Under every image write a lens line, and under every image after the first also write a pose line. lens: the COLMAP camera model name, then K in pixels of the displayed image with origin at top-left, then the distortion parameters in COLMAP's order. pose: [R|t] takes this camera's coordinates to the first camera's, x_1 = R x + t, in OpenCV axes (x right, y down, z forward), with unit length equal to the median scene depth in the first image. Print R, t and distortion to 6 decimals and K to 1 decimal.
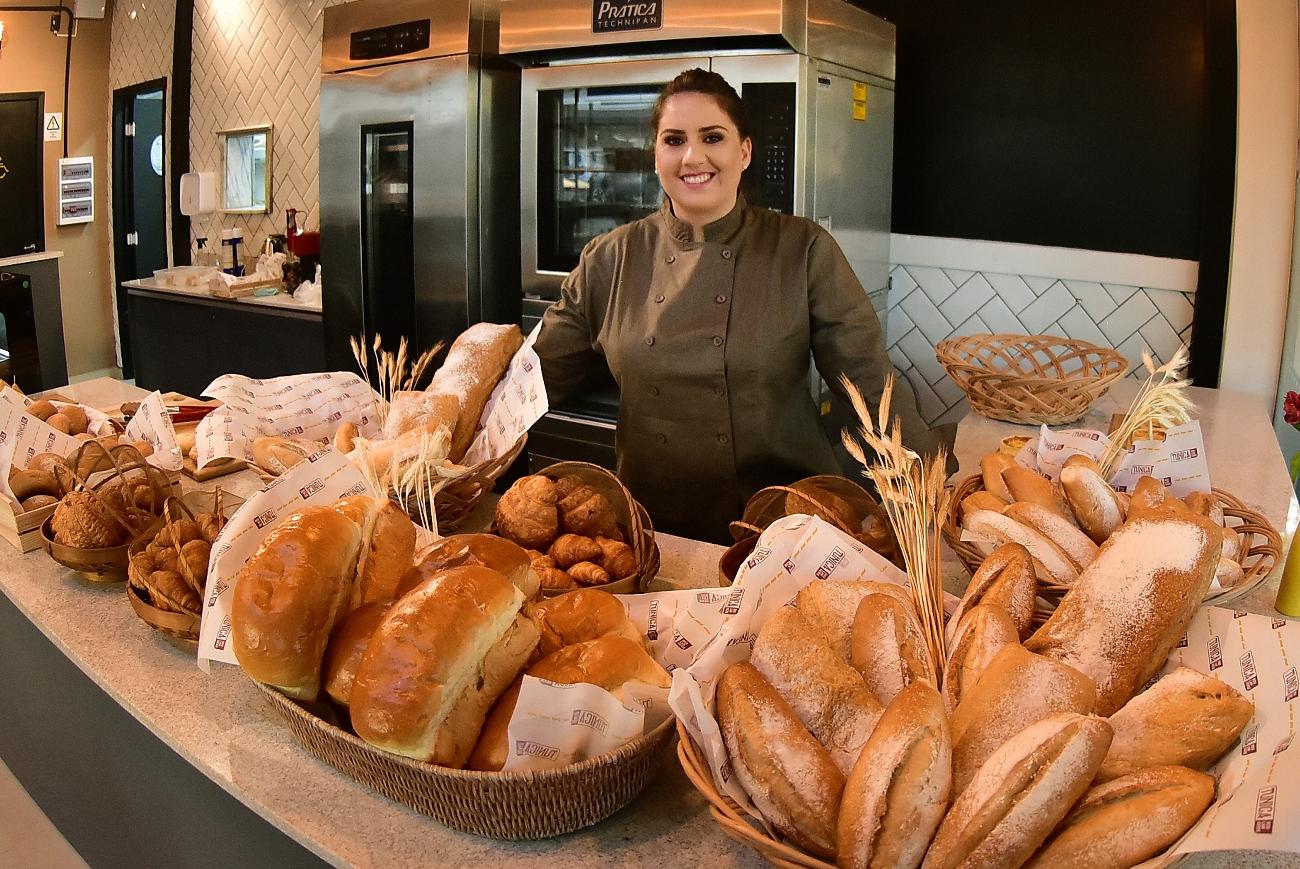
lens RADIAL K [[1095.0, 0, 691.4], [0, 1095.0, 435.1], [0, 0, 1]] dist [-0.339574, 0.124847]
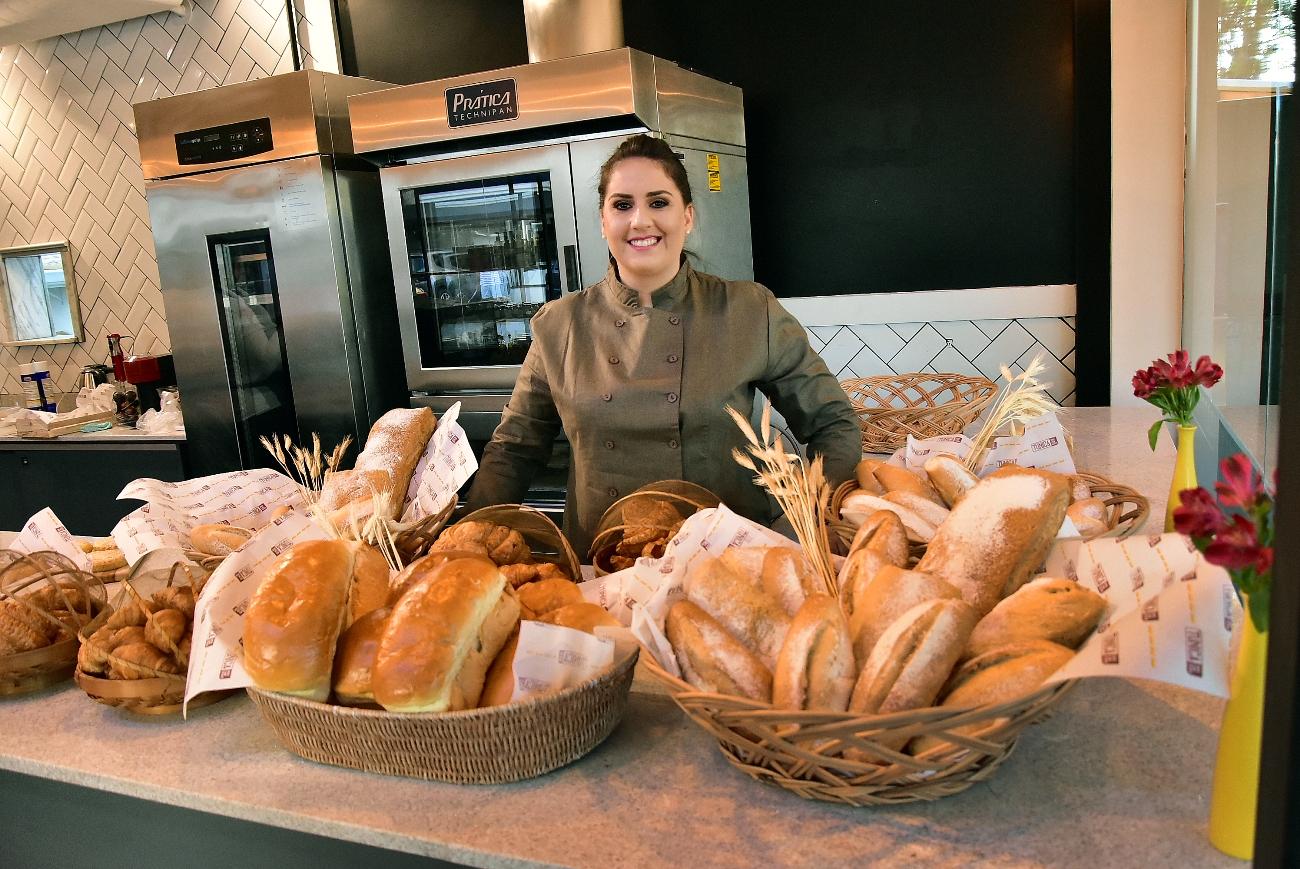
lens RADIAL K [[1326.2, 0, 647.3], [0, 1326.2, 503.5], [0, 0, 1]] dist [-0.011259, -0.013730]
pose [[0.990352, -0.108245, 0.086517, -0.096469], [0.114319, 0.991070, -0.068633, 0.157808], [-0.078315, 0.077861, 0.993883, -0.484862]]
